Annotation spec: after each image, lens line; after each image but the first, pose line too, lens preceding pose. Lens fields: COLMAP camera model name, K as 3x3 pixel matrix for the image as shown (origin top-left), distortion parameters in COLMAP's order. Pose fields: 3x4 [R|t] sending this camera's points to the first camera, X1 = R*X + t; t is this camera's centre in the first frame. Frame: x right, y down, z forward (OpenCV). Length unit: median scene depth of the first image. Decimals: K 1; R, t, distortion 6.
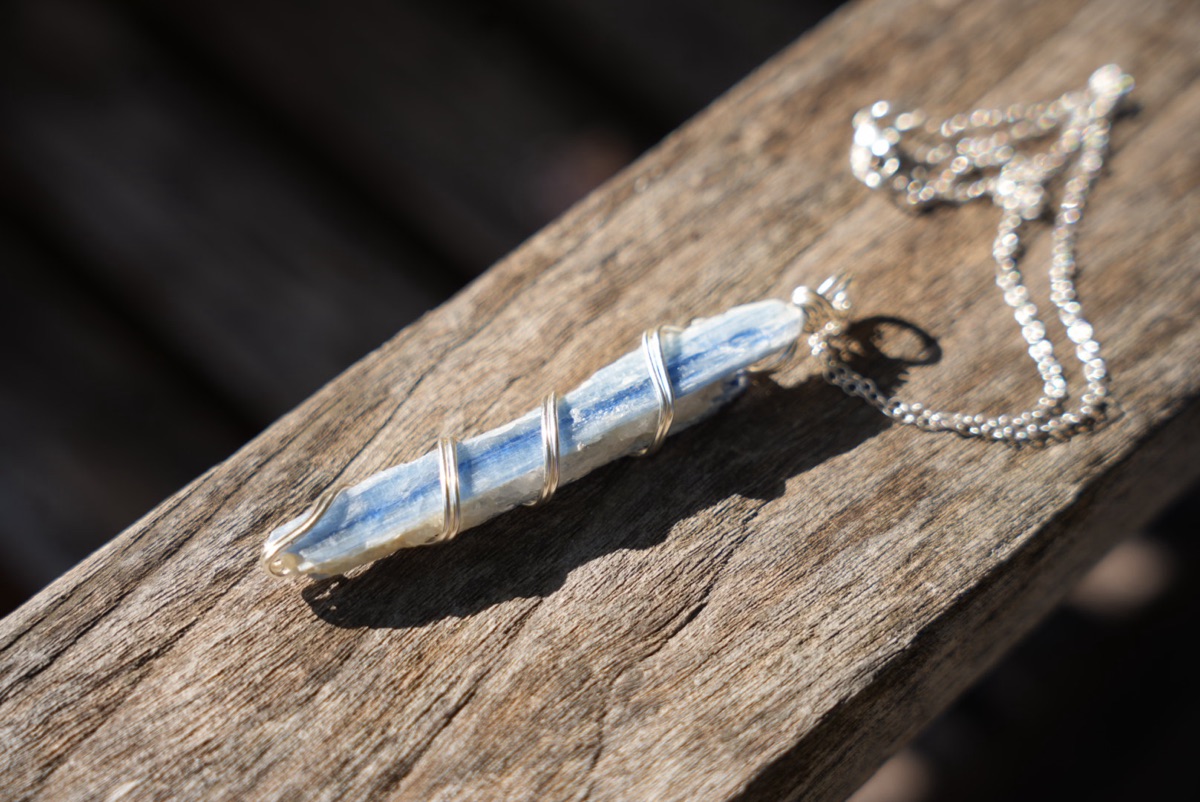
lens RADIAL K [[2211.4, 0, 608.4], [0, 2211.4, 397.0], [0, 0, 1]] dist [0.312120, 0.000000]
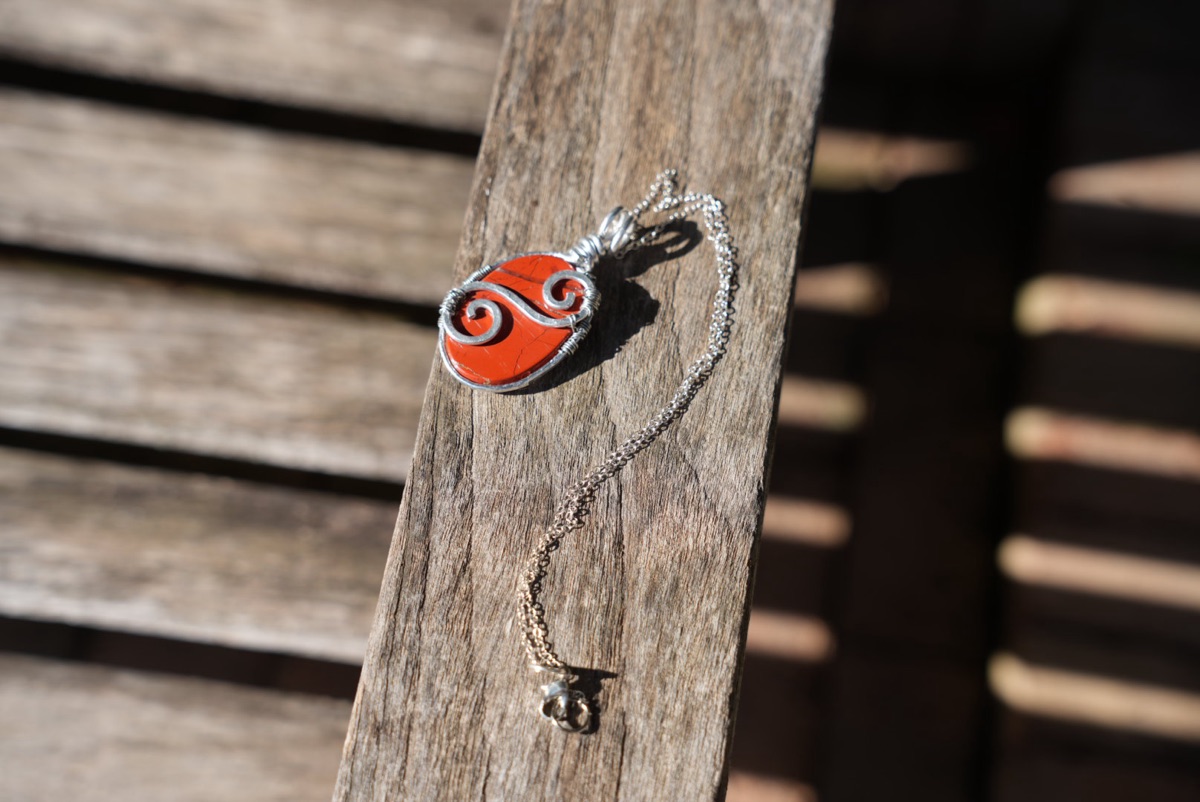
lens RADIAL K [[2053.3, 0, 601.4], [0, 2053.3, 393.3], [0, 0, 1]] dist [0.256750, 0.000000]
pose [[0.802669, -0.534157, 0.265326, -0.466546], [0.486675, 0.843750, 0.226348, -0.314345], [-0.344775, -0.052555, 0.937213, -0.576186]]
